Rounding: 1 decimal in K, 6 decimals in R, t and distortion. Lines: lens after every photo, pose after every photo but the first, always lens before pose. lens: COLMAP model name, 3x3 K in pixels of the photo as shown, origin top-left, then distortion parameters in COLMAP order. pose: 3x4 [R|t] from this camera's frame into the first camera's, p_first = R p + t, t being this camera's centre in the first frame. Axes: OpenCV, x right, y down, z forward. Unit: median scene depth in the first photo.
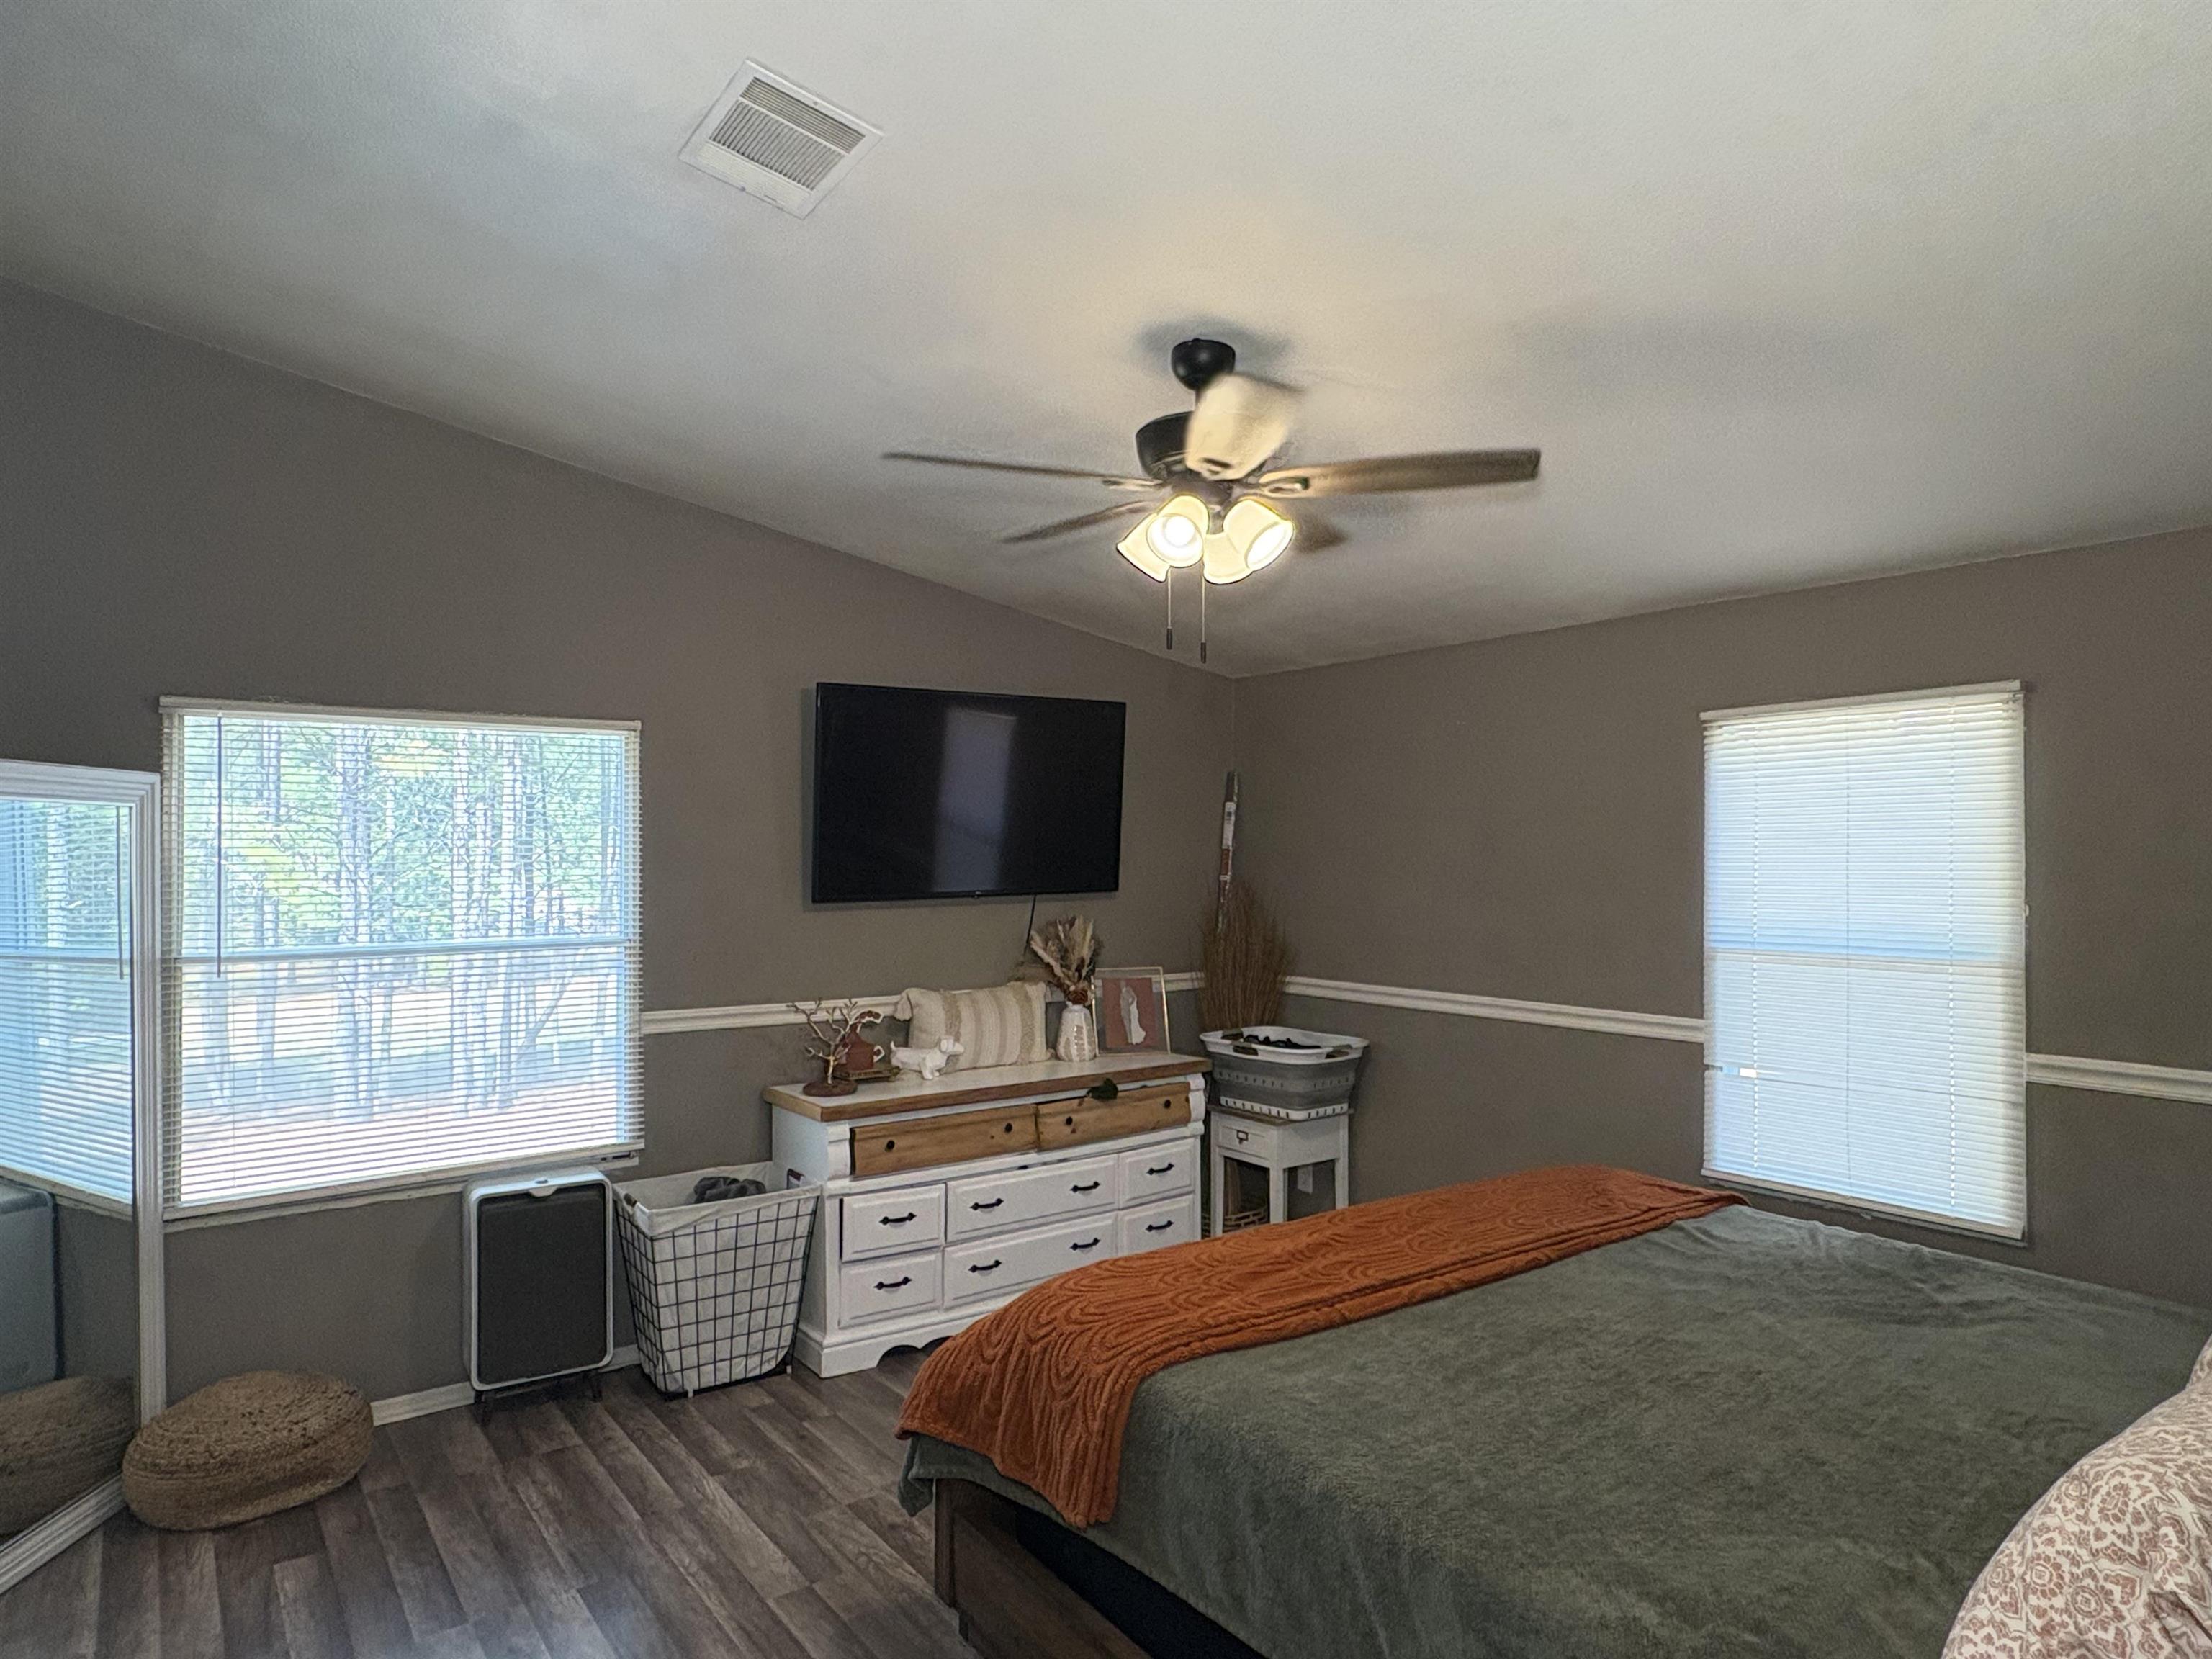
lens RADIAL K [[1330.7, 0, 1107.2], [0, 1330.7, 874.8], [0, 0, 1]] dist [0.000819, 0.001370]
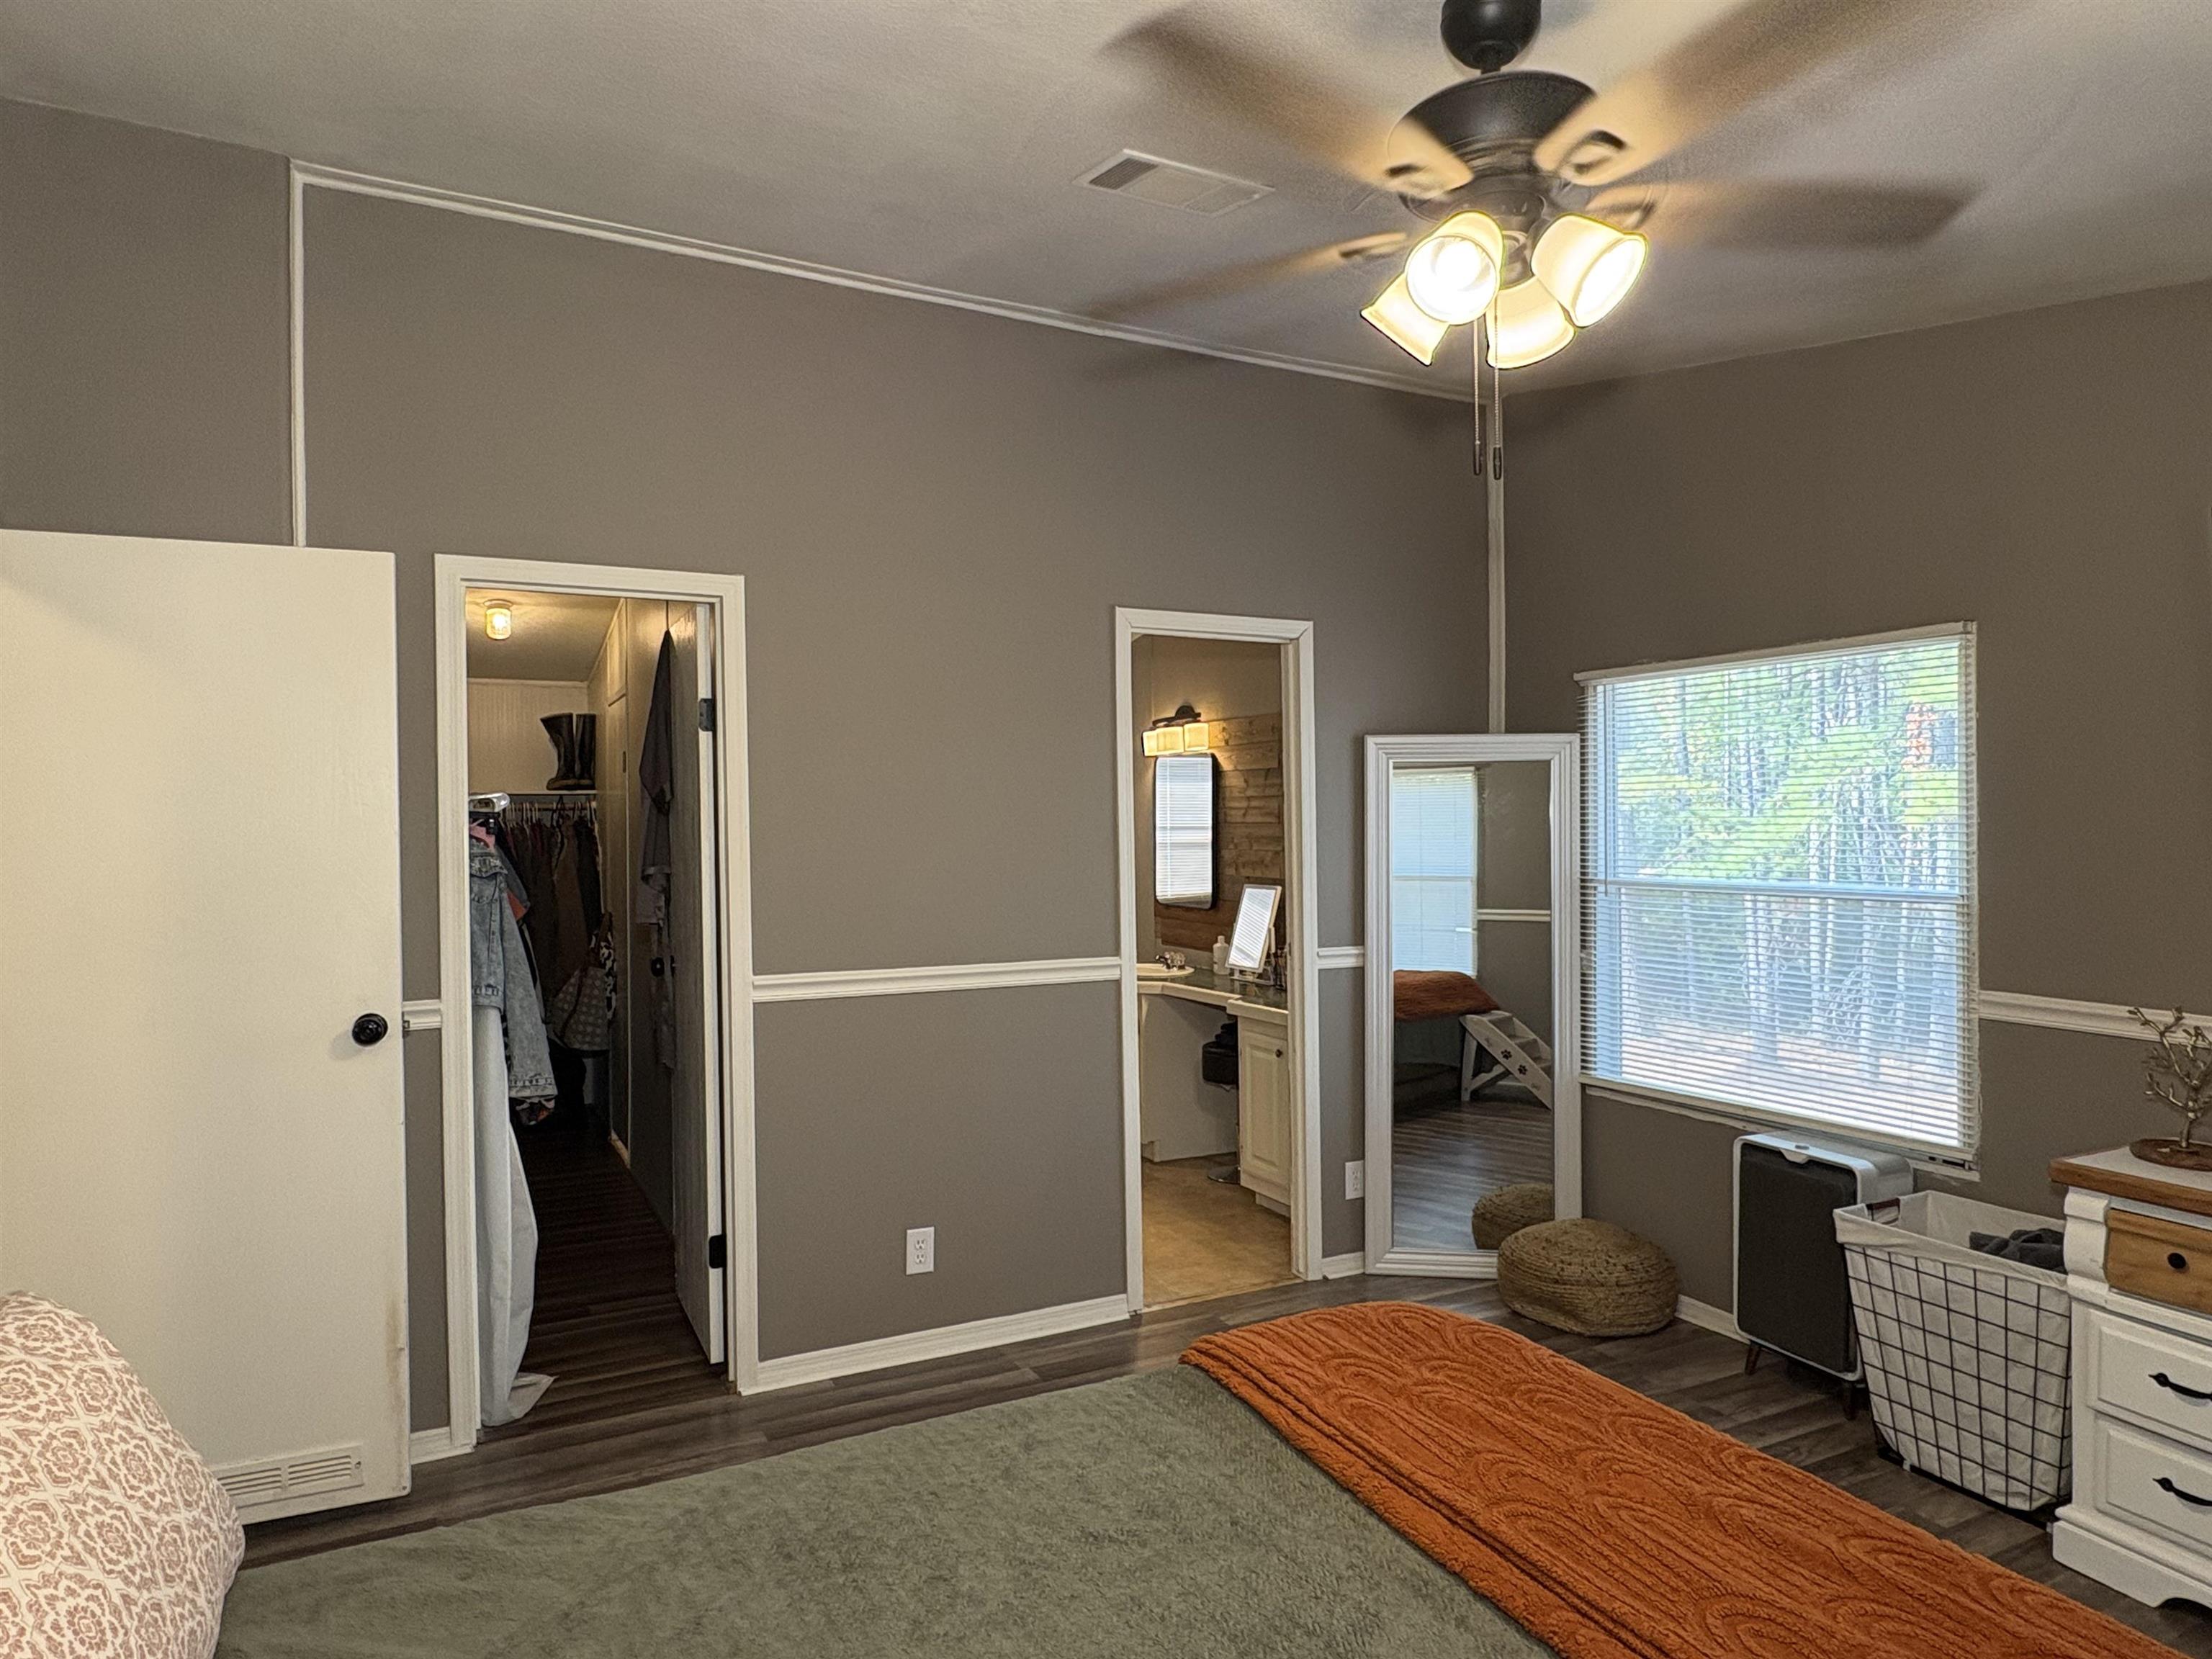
lens RADIAL K [[1307.3, 0, 1097.9], [0, 1307.3, 831.0], [0, 0, 1]] dist [-0.007149, 0.009598]
pose [[-0.176829, 0.011440, -0.984175, 0.538225], [-0.000995, 0.999930, 0.011802, 0.001024], [0.984241, 0.003066, -0.176805, 0.660846]]
